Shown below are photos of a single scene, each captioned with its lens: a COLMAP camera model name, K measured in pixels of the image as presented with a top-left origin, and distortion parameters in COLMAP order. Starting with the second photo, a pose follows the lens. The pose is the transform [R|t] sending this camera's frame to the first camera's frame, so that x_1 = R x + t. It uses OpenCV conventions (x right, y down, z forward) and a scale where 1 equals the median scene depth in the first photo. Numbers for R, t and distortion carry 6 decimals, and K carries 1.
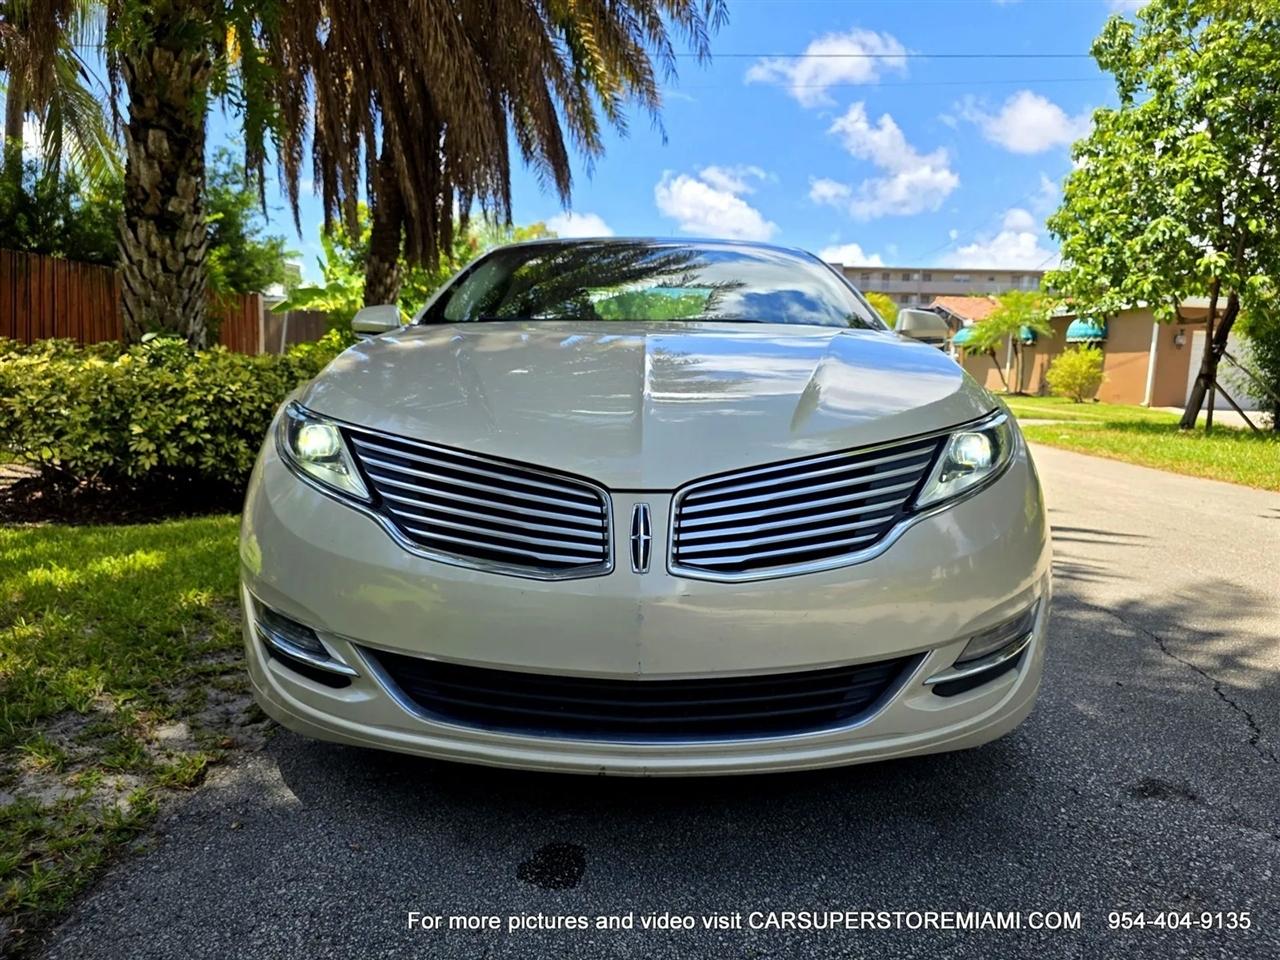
lens RADIAL K [[871.2, 0, 645.3], [0, 871.2, 478.8], [0, 0, 1]] dist [0.032726, -0.031209]
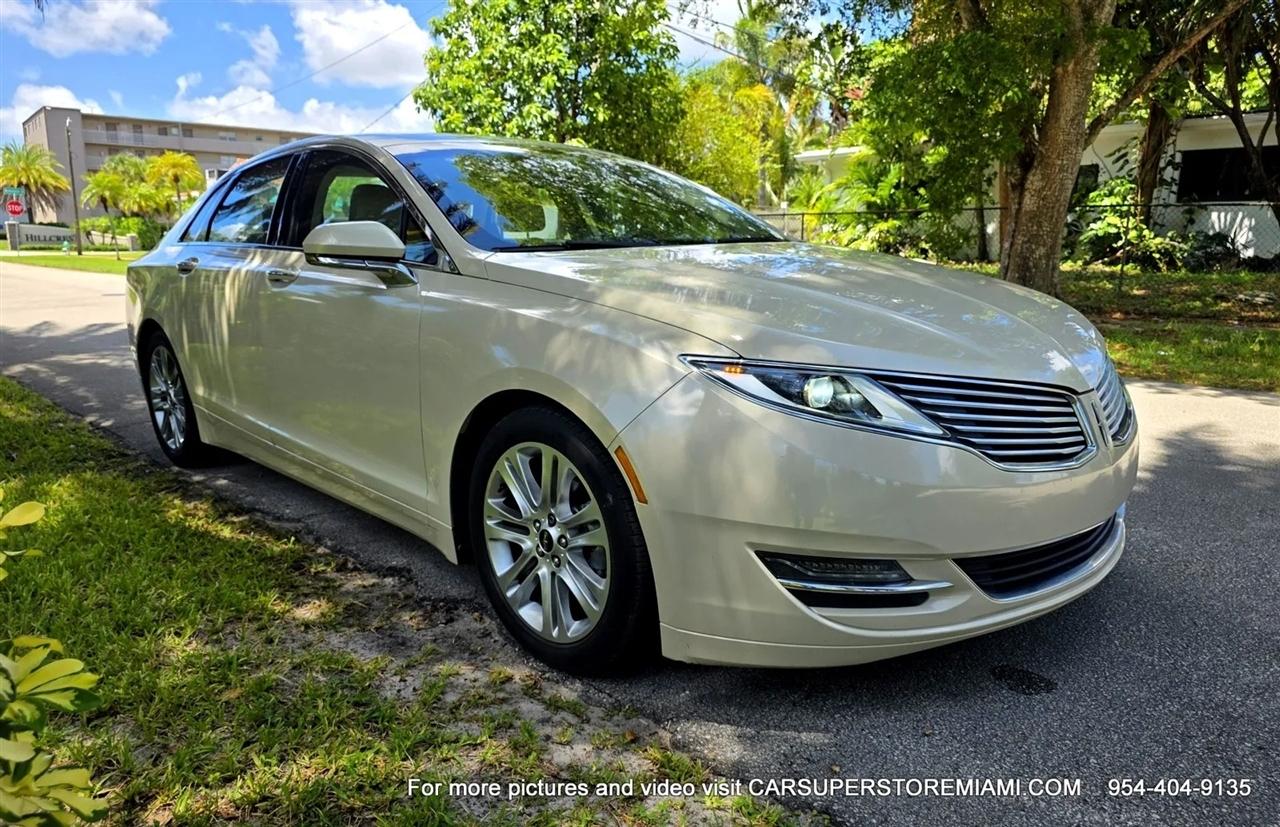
lens RADIAL K [[875.9, 0, 644.5], [0, 875.9, 424.4], [0, 0, 1]] dist [0.039991, -0.042761]
pose [[0.710757, -0.169638, 0.682677, -0.423525], [0.107957, 0.985295, 0.132438, -0.056243], [-0.695104, -0.020432, 0.718619, 0.138722]]
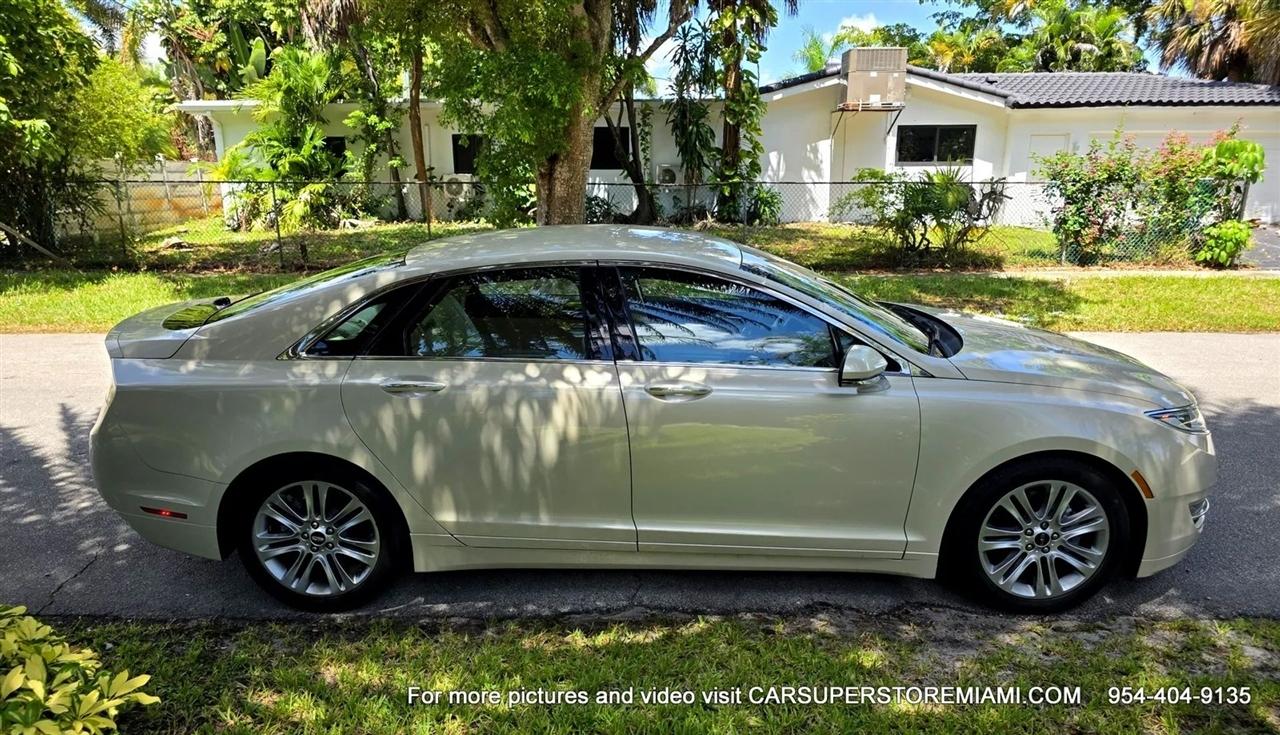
lens RADIAL K [[856.4, 0, 634.7], [0, 856.4, 421.5], [0, 0, 1]] dist [0.030850, -0.028082]
pose [[0.013205, -0.305777, 0.952012, -0.795323], [0.129766, 0.944567, 0.301586, -0.280705], [-0.991457, 0.119556, 0.052153, 0.744044]]
